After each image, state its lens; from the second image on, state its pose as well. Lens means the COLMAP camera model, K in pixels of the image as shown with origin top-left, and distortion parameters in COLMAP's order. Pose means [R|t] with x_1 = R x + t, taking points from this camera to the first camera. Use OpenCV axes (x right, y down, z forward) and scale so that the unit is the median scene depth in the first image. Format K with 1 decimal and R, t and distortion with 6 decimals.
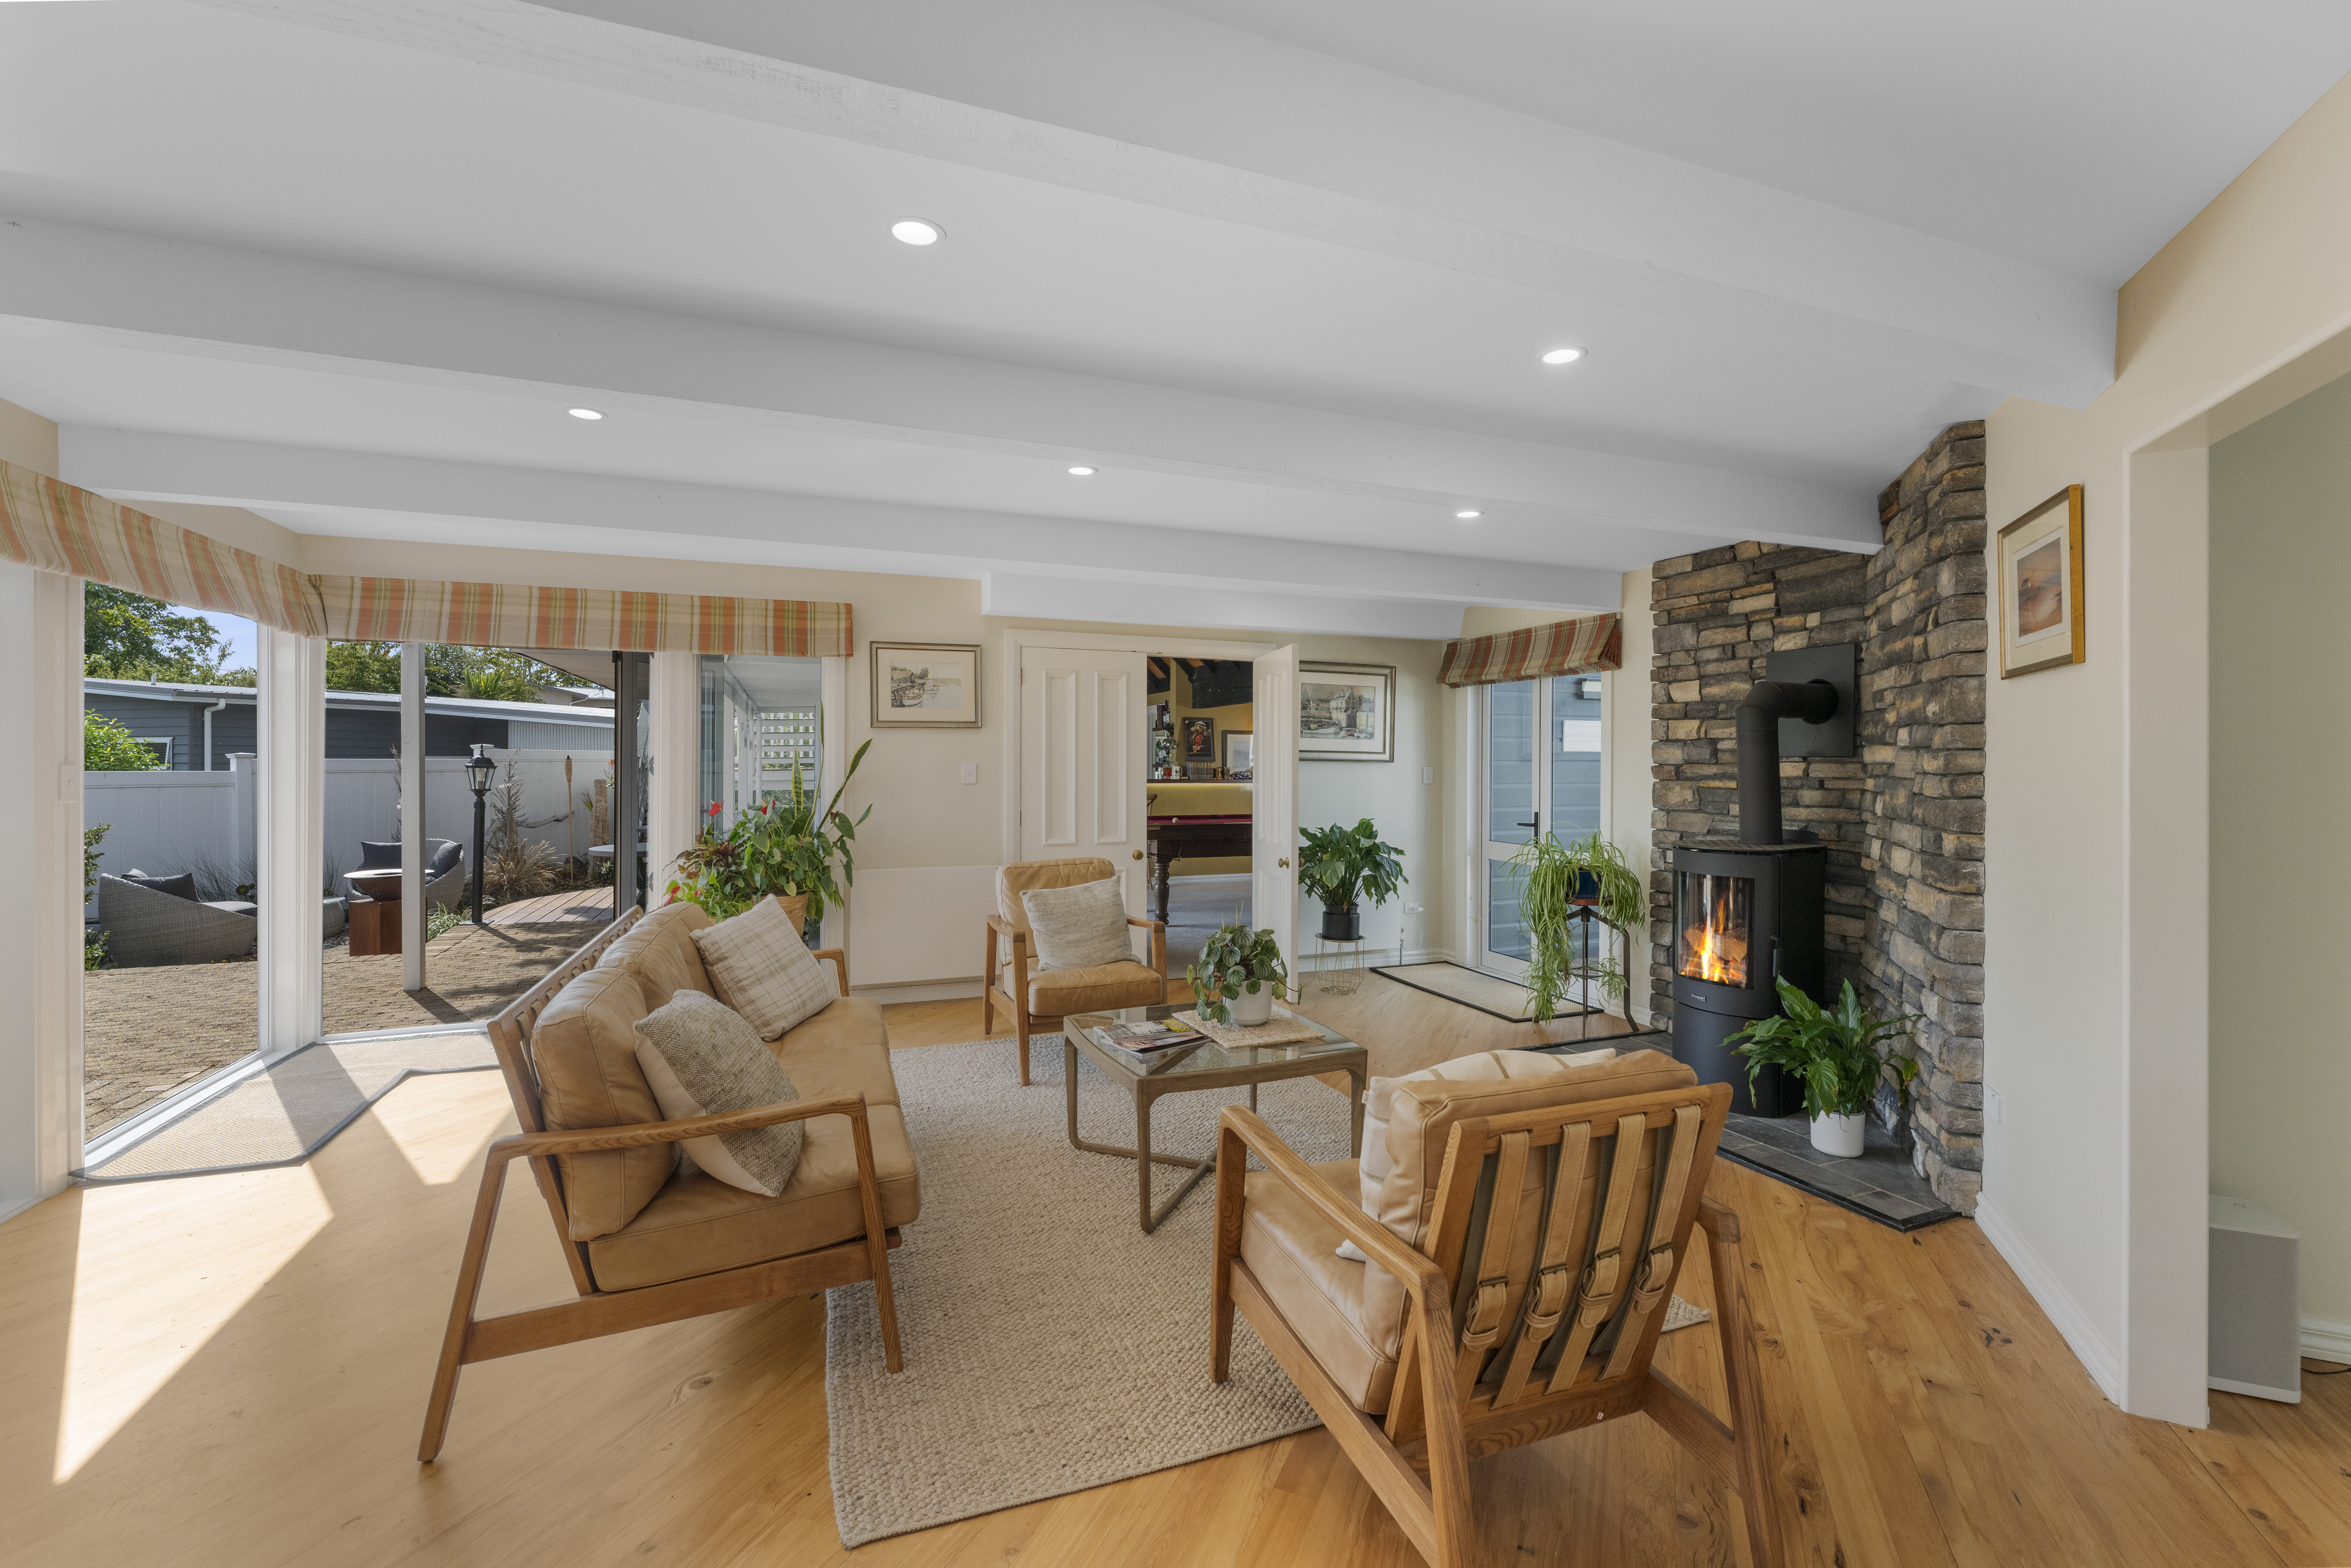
lens RADIAL K [[957.7, 0, 1171.6], [0, 957.7, 775.0], [0, 0, 1]] dist [0.000101, 0.000553]
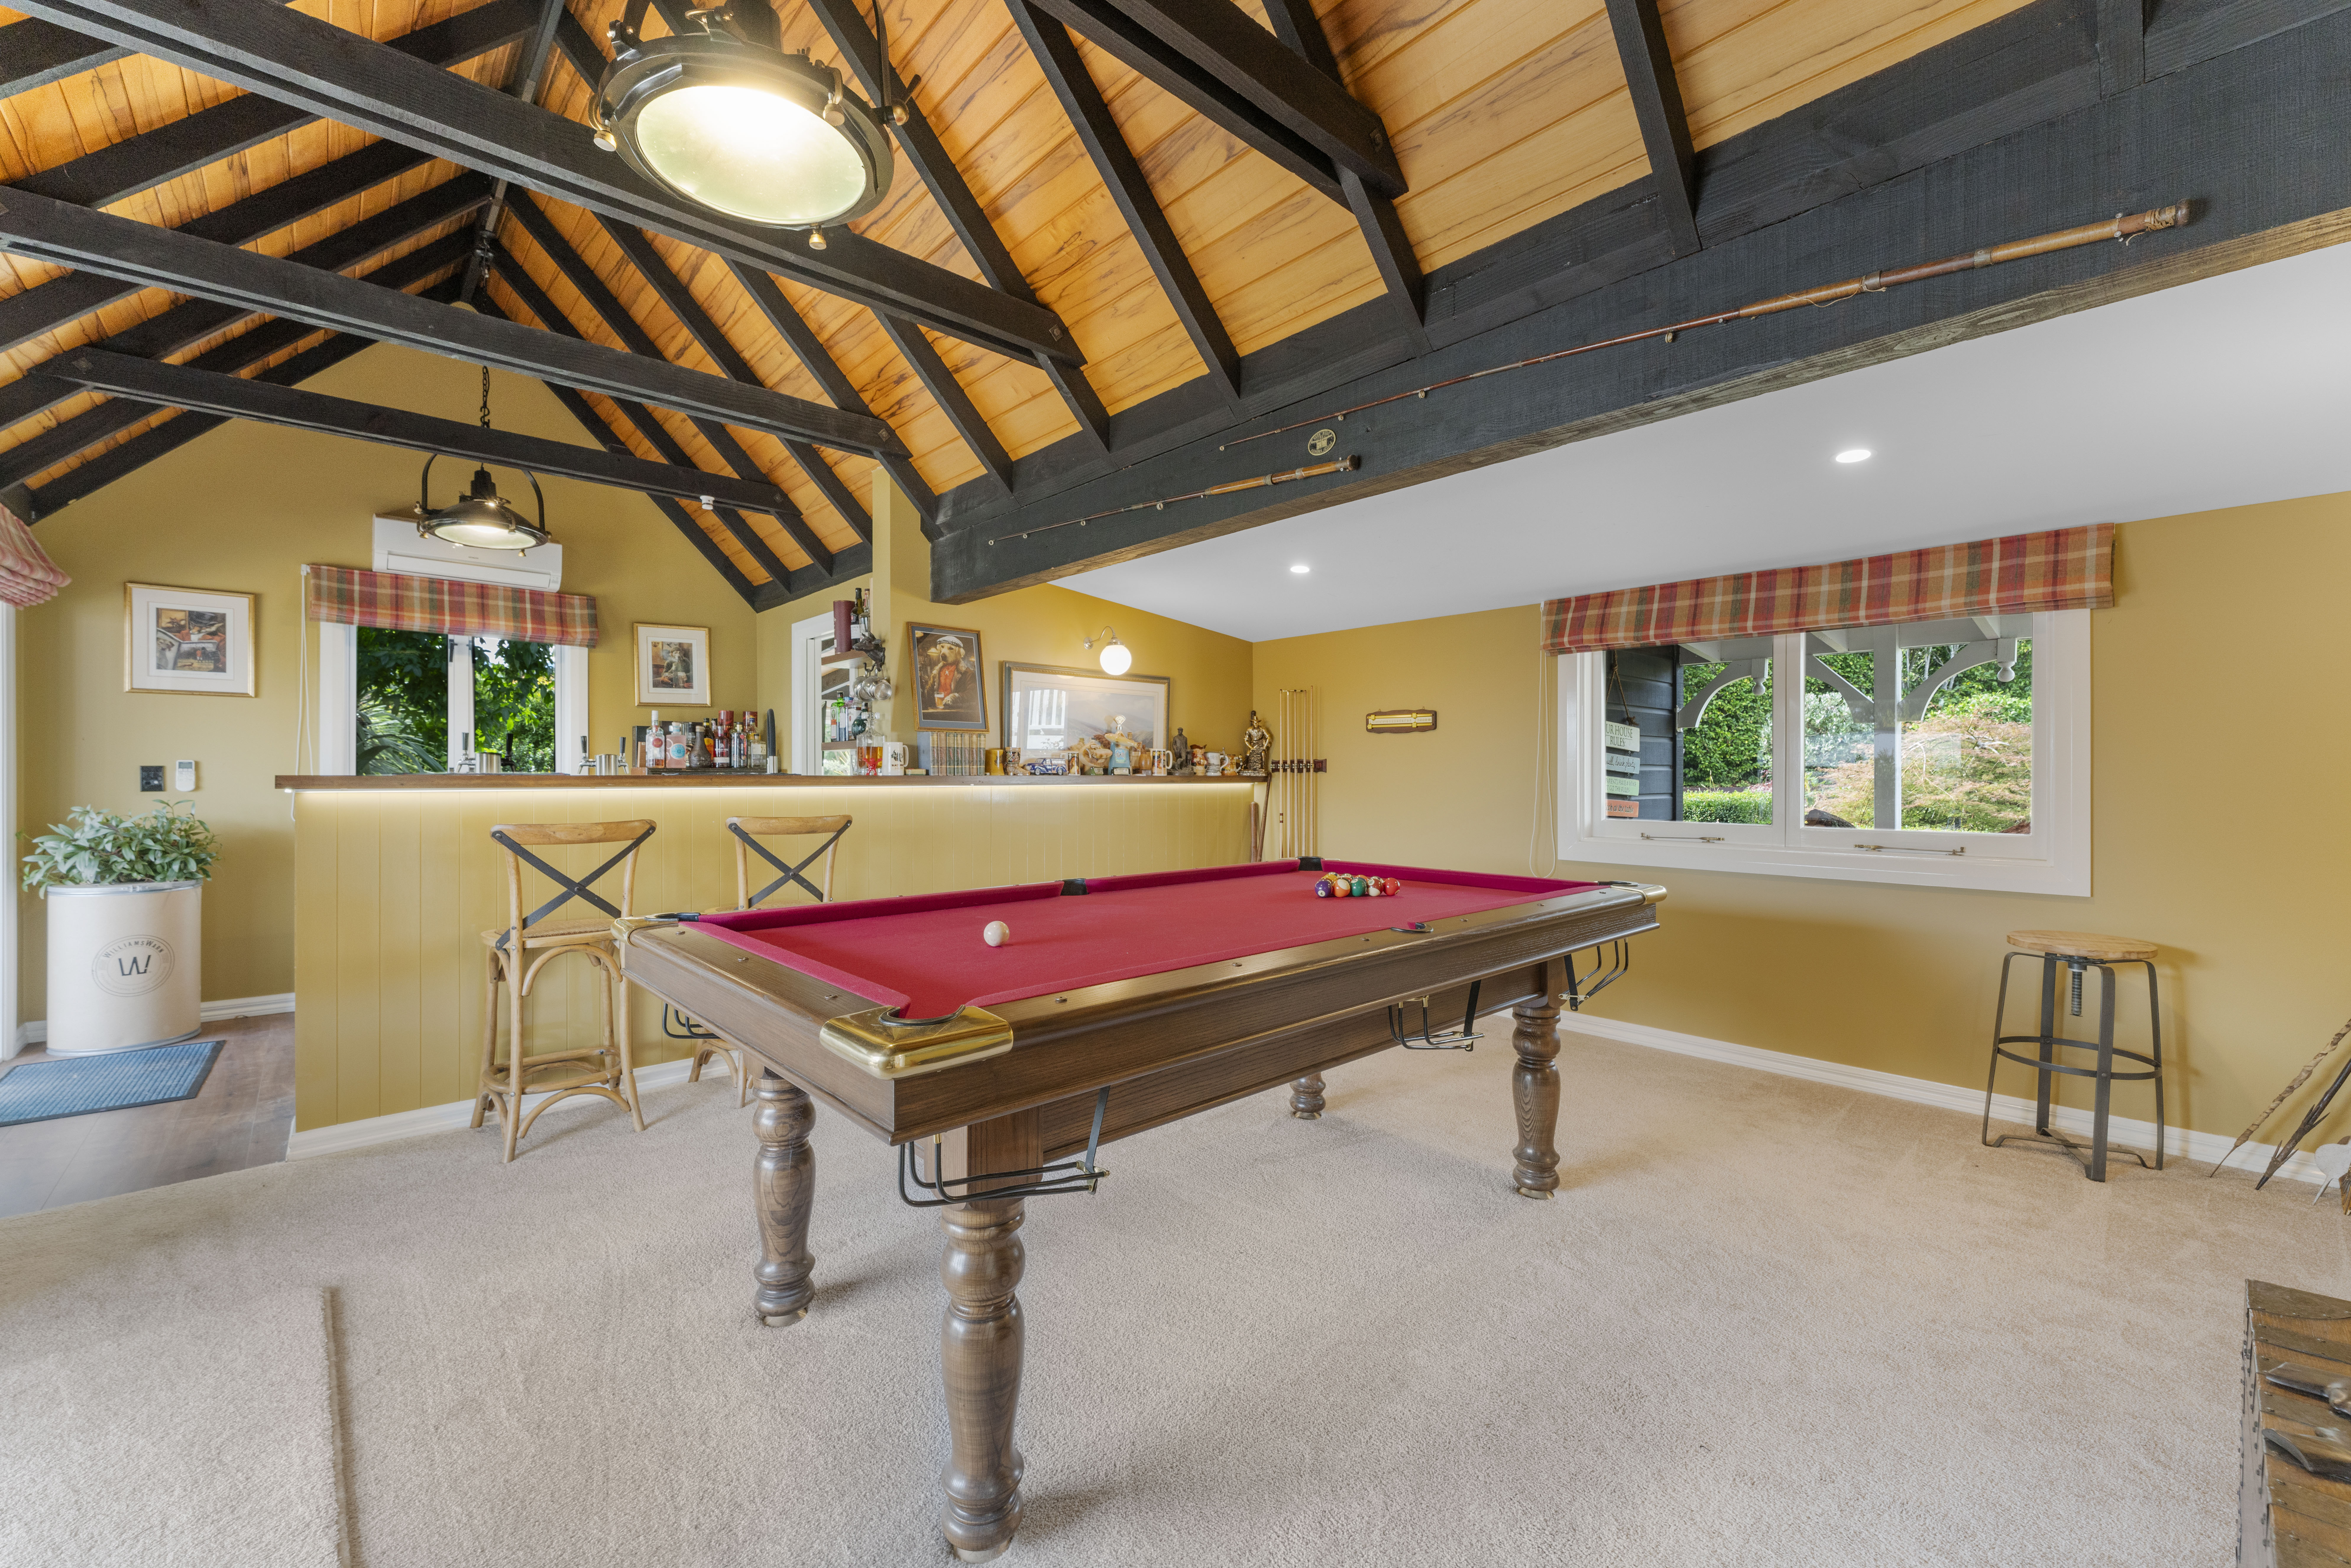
lens RADIAL K [[942.6, 0, 1179.4], [0, 942.6, 775.3], [0, 0, 1]] dist [-0.010958, -0.000301]
pose [[0.929257, -0.006363, 0.369378, -0.029355], [0.005240, 0.999978, 0.004042, 0.003552], [-0.369396, -0.001821, 0.929270, 0.584775]]
